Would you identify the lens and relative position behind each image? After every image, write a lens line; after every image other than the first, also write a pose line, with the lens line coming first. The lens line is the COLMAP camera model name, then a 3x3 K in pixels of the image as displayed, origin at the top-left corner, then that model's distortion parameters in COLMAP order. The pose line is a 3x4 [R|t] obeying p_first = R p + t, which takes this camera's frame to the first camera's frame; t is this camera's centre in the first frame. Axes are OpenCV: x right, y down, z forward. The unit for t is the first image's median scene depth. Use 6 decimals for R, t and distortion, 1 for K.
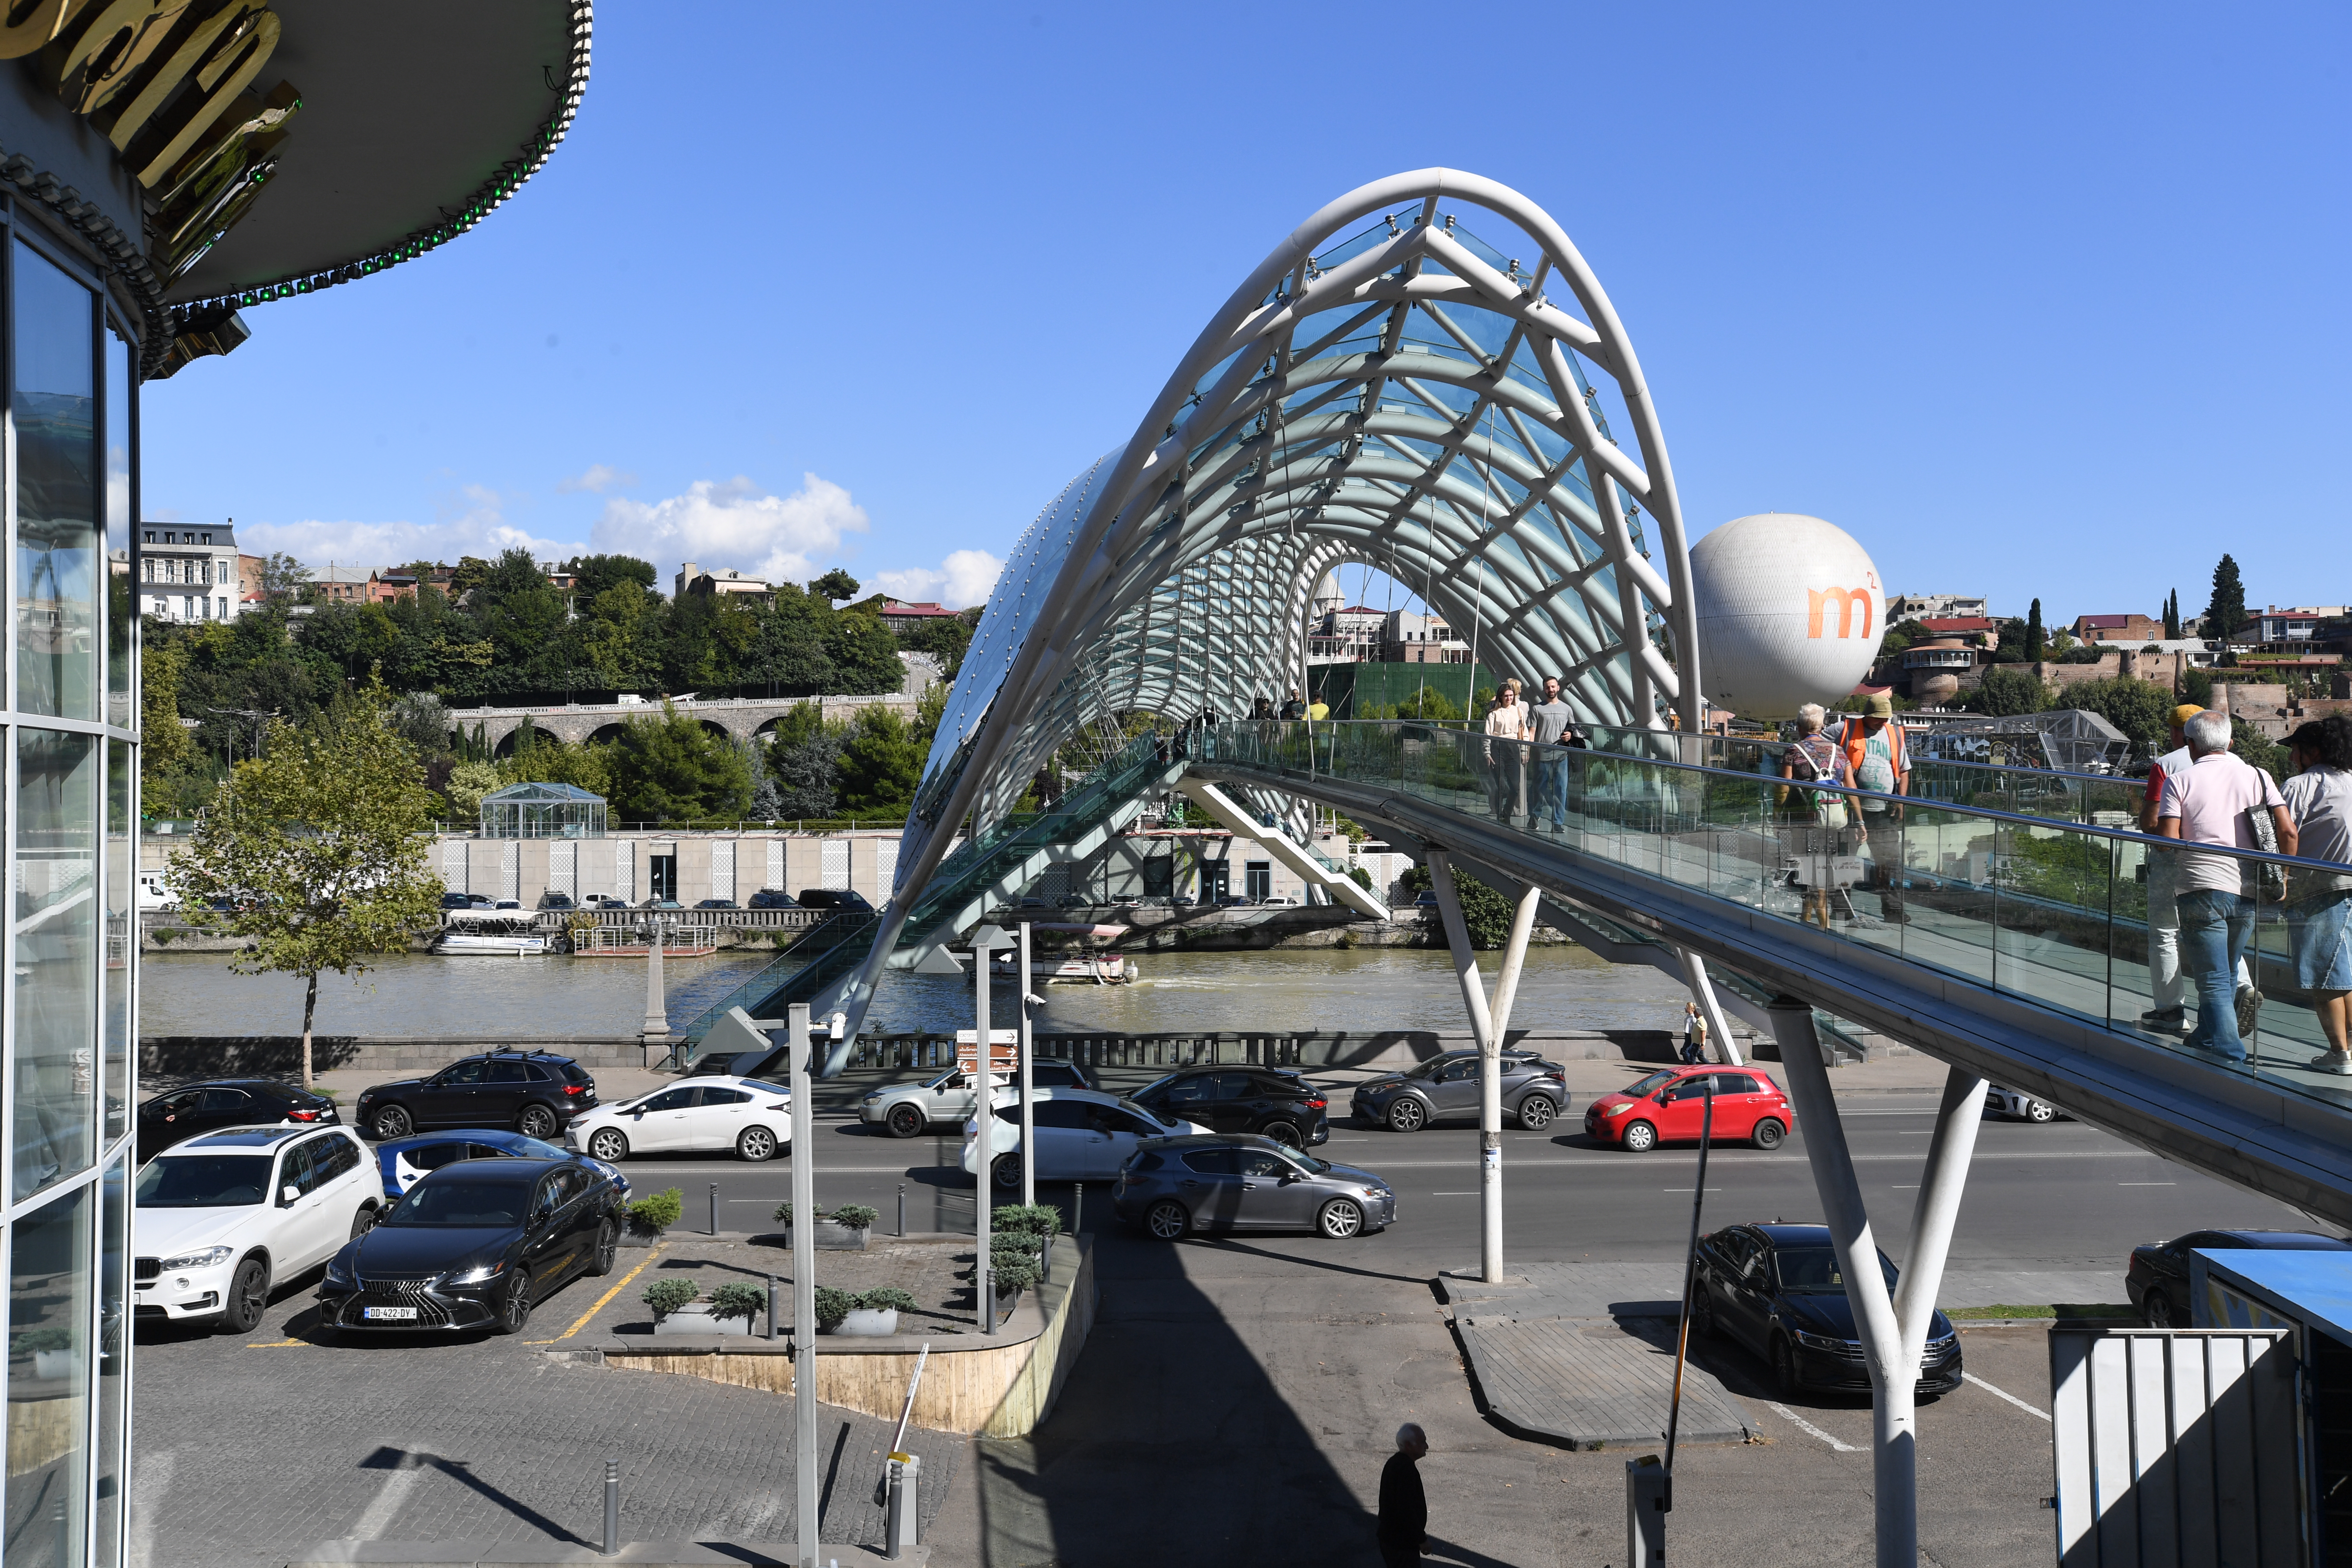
lens RADIAL K [[2197.4, 0, 1175.7], [0, 2197.4, 780.1], [0, 0, 1]] dist [0.021319, 0.000000]
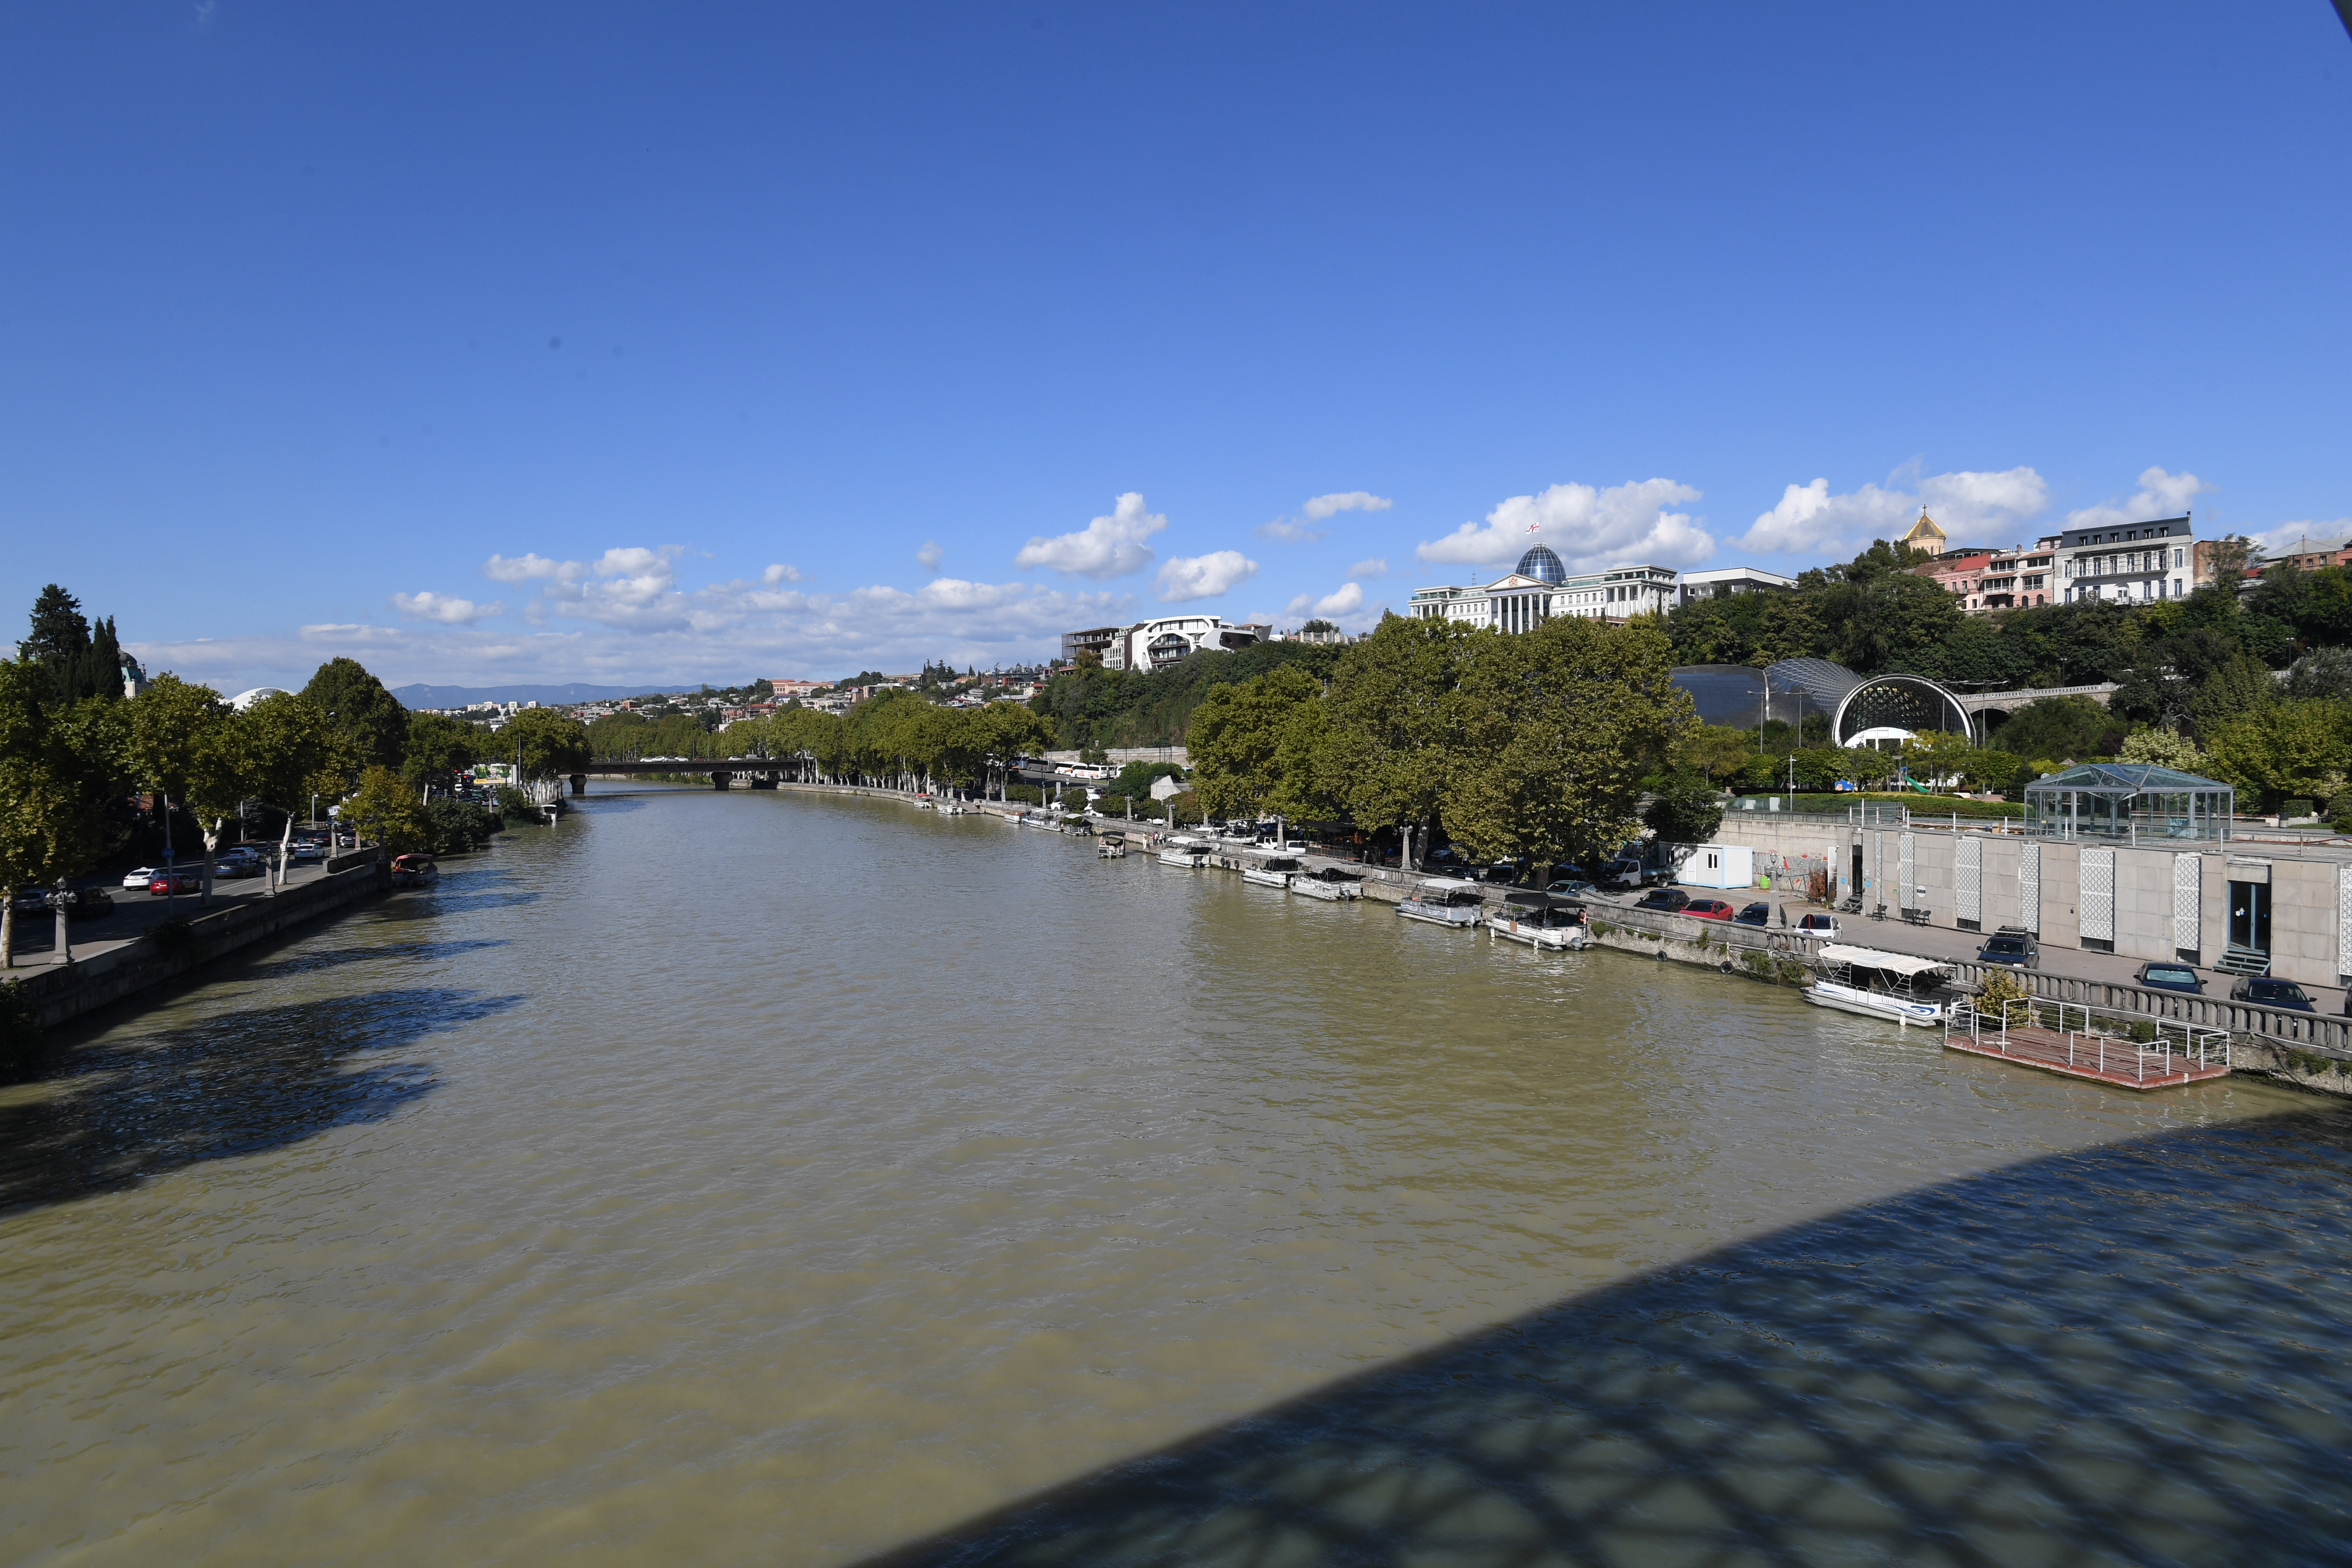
lens RADIAL K [[1336.7, 0, 1177.0], [0, 1336.7, 776.1], [0, 0, 1]] dist [0.001544, 0.001935]
pose [[0.421929, 0.014524, -0.906512, -0.002825], [0.019384, 0.999499, 0.025036, -0.004955], [0.906421, -0.028135, 0.421436, 0.201927]]
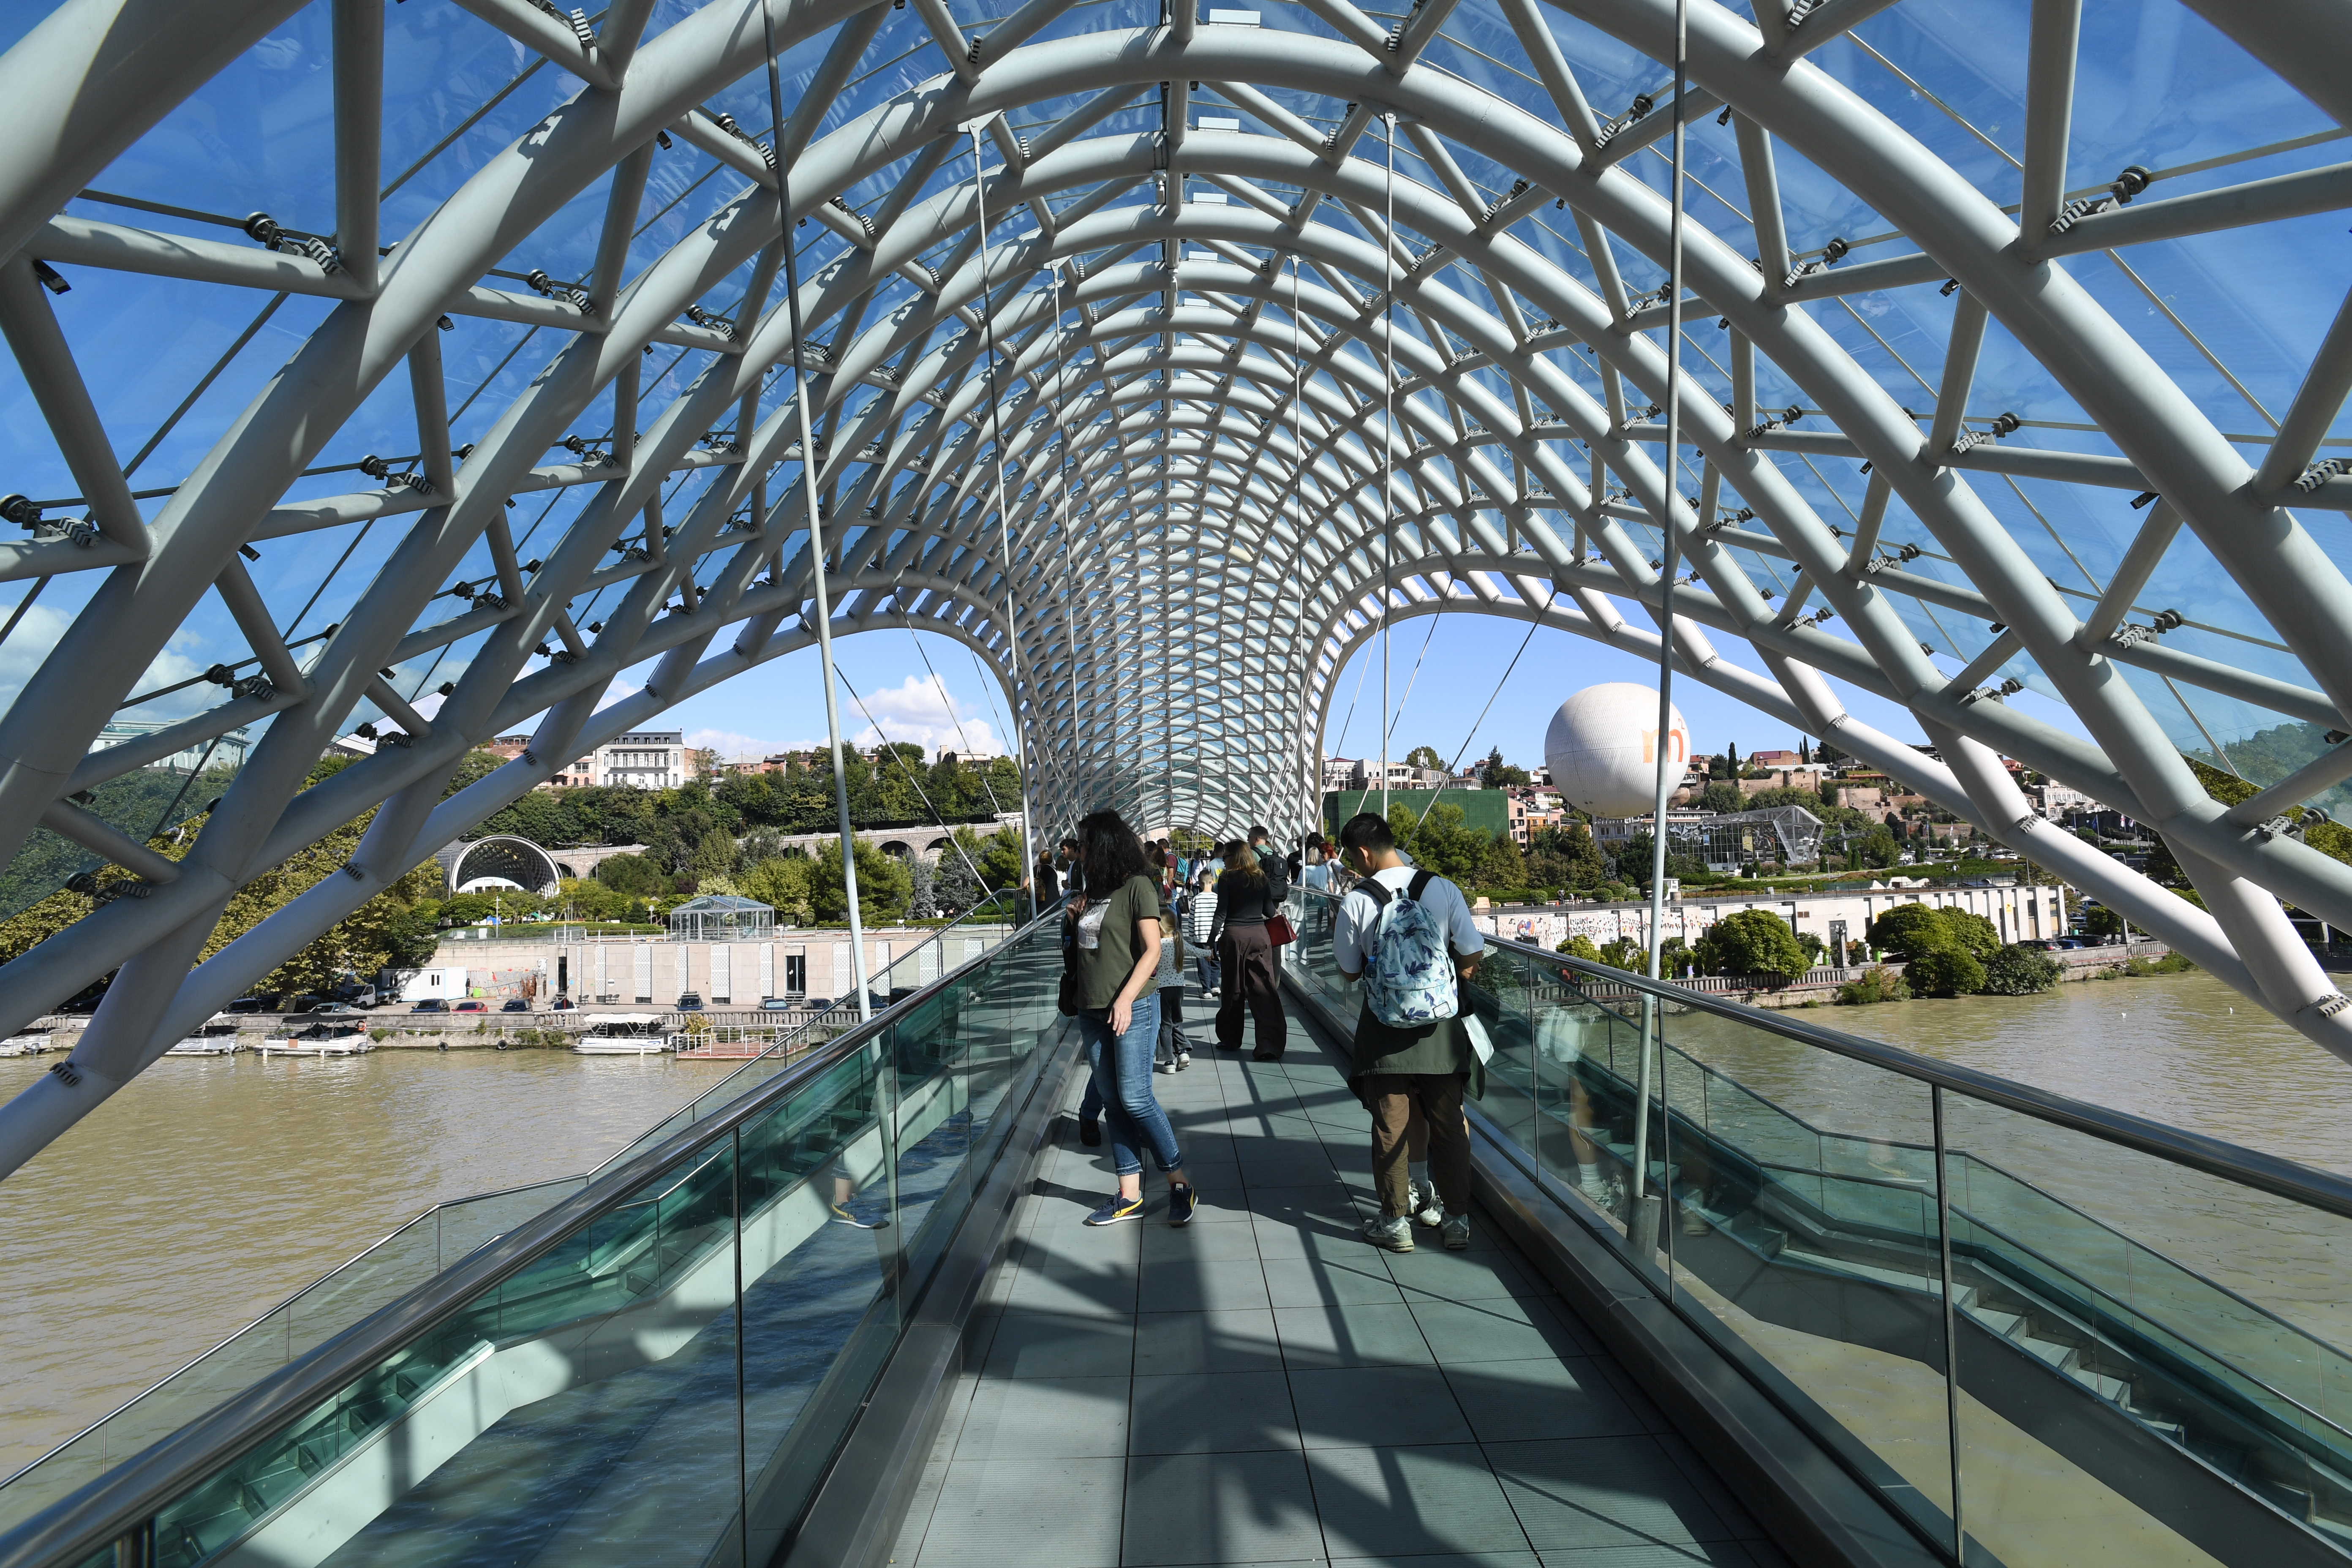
lens RADIAL K [[1145.8, 0, 1174.5], [0, 1145.8, 775.7], [0, 0, 1]] dist [-0.041064, 0.000377]
pose [[0.998014, -0.031845, -0.054357, 0.006146], [0.027800, 0.996899, -0.073615, -0.004912], [0.056533, 0.071957, 0.995804, 0.136774]]
